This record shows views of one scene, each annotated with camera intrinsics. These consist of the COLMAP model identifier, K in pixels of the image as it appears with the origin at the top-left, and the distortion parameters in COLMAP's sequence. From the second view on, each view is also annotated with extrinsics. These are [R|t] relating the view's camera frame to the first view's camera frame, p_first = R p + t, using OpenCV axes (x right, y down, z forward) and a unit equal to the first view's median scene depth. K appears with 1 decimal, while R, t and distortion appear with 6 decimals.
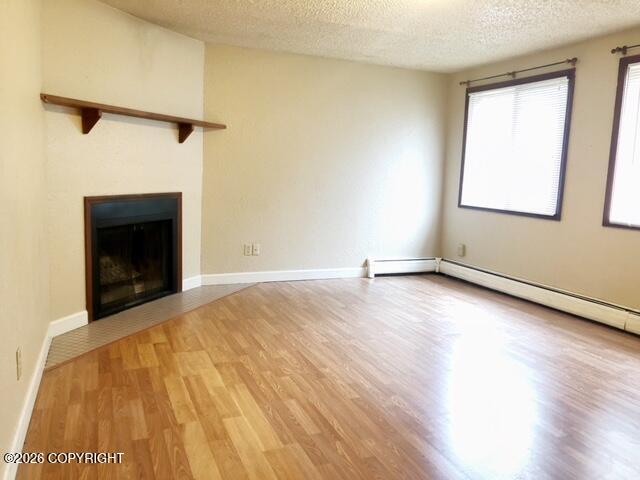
lens RADIAL K [[528.8, 0, 320.0], [0, 528.8, 240.0], [0, 0, 1]] dist [0.022292, -0.002207]
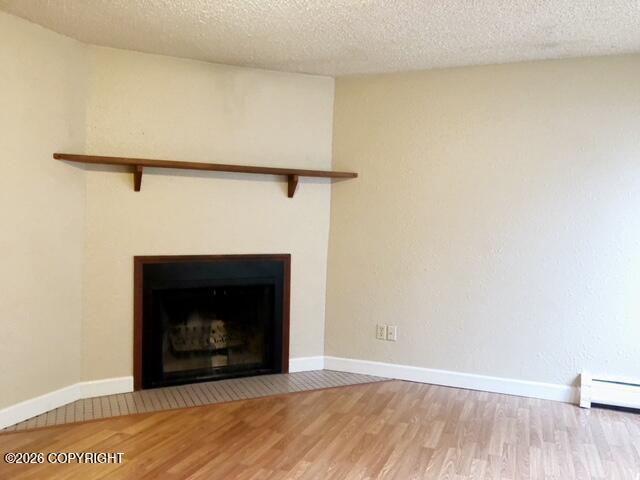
lens RADIAL K [[499.6, 0, 320.0], [0, 499.6, 240.0], [0, 0, 1]] dist [0.028915, -0.004170]
pose [[0.705161, -0.010727, -0.708966, 0.349017], [-0.084011, 0.991578, -0.098563, -0.038102], [0.704053, 0.129064, 0.698321, 0.475106]]
